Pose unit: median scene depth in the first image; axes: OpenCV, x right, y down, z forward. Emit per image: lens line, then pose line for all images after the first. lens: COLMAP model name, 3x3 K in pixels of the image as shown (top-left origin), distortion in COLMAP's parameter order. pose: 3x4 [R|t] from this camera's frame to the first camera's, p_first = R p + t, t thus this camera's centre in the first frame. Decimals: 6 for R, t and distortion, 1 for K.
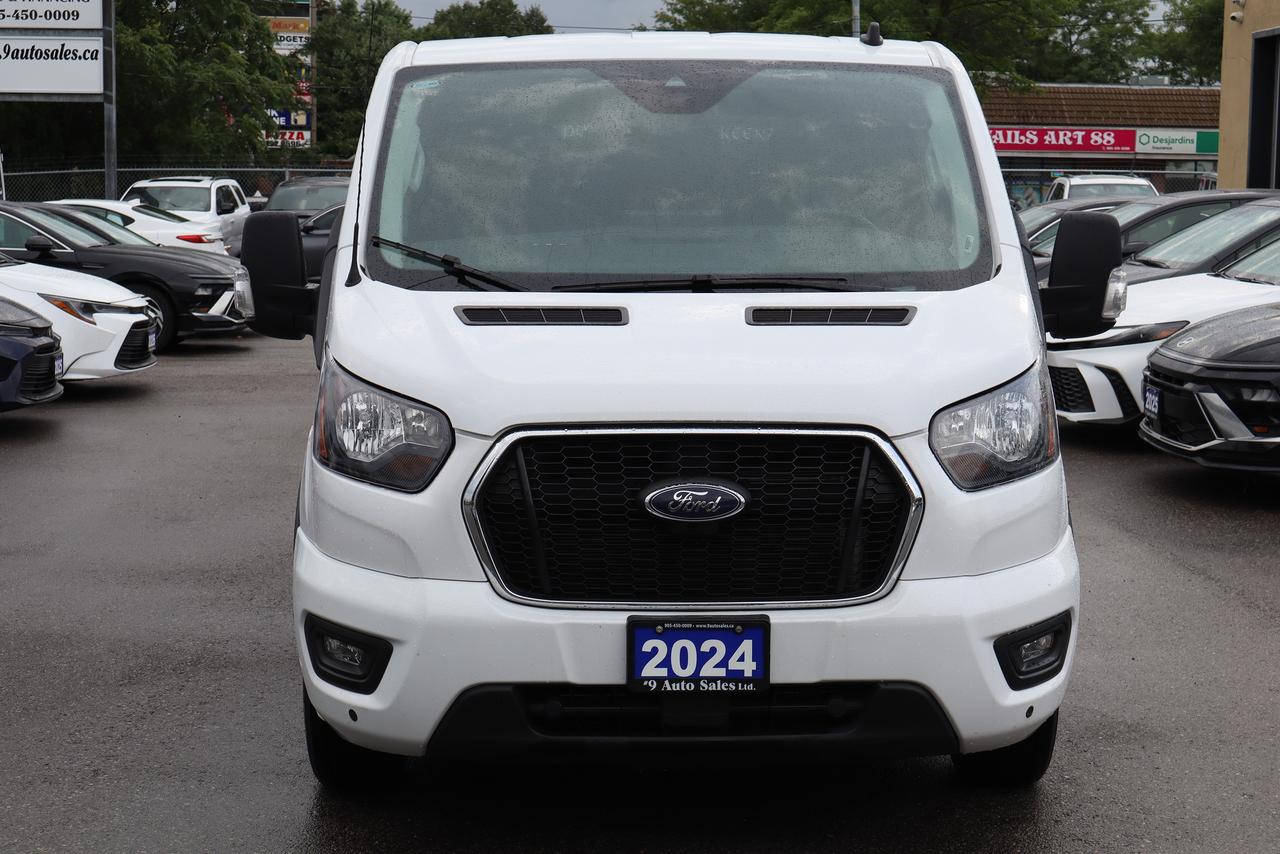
lens RADIAL K [[2280.0, 0, 639.9], [0, 2280.0, 427.6], [0, 0, 1]] dist [0.065956, 0.000000]
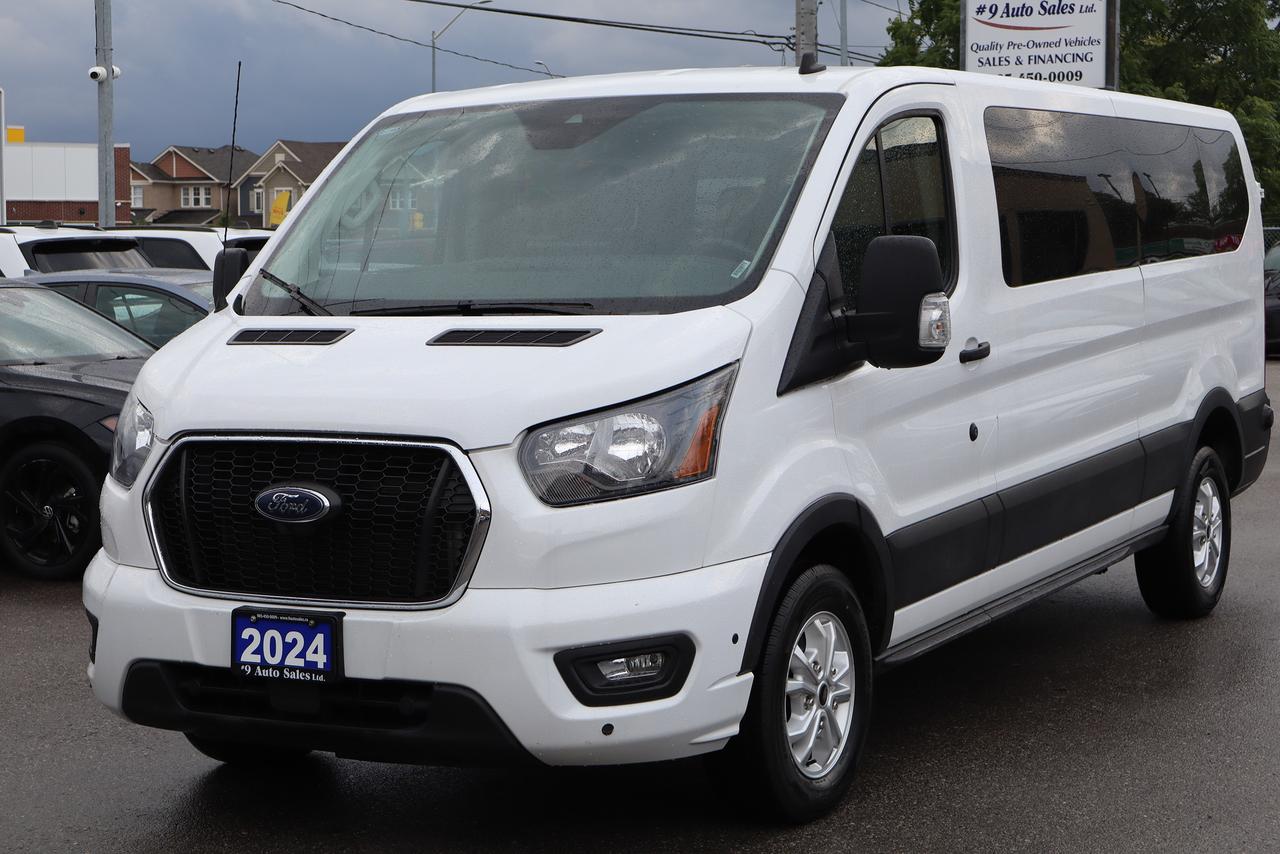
lens RADIAL K [[2461.8, 0, 640.0], [0, 2461.8, 426.1], [0, 0, 1]] dist [-0.005746, 0.000000]
pose [[0.866447, 0.020906, -0.498831, 0.751650], [-0.039137, 0.998893, -0.026115, 0.019764], [0.497733, 0.042150, 0.866306, 0.068132]]
